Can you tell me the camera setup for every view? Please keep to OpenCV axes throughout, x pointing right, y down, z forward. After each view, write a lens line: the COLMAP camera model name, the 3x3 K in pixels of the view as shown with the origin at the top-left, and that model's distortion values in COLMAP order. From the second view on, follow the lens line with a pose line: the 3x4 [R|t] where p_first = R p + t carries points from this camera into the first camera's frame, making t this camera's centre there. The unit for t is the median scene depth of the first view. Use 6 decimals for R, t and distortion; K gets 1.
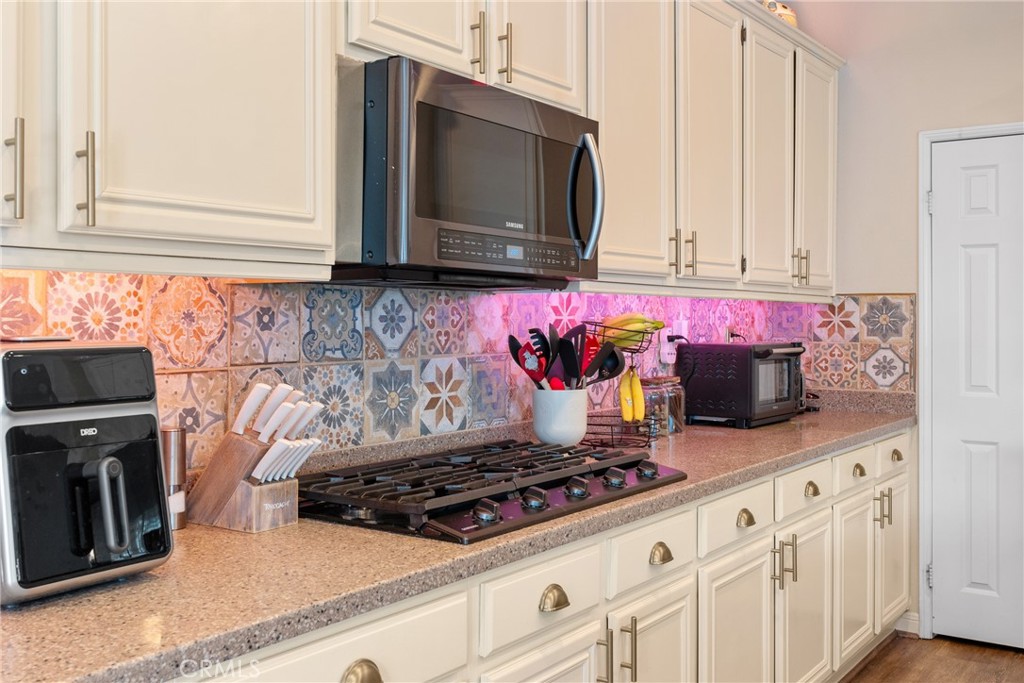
lens RADIAL K [[1026.8, 0, 513.1], [0, 1026.8, 317.9], [0, 0, 1]] dist [0.003426, 0.003217]
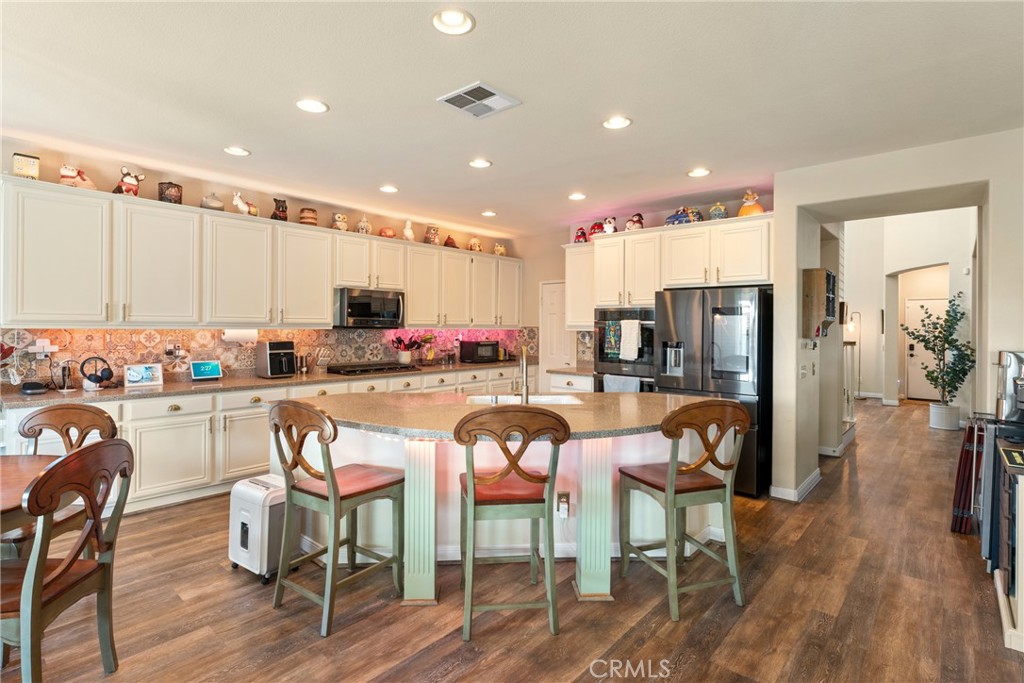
lens RADIAL K [[501.1, 0, 513.2], [0, 501.1, 327.2], [0, 0, 1]] dist [-0.002948, -0.000550]
pose [[0.993019, 0.004739, -0.117858, 0.846309], [-0.004576, 0.999988, 0.001656, -0.043378], [0.117864, -0.001105, 0.993029, -1.185688]]
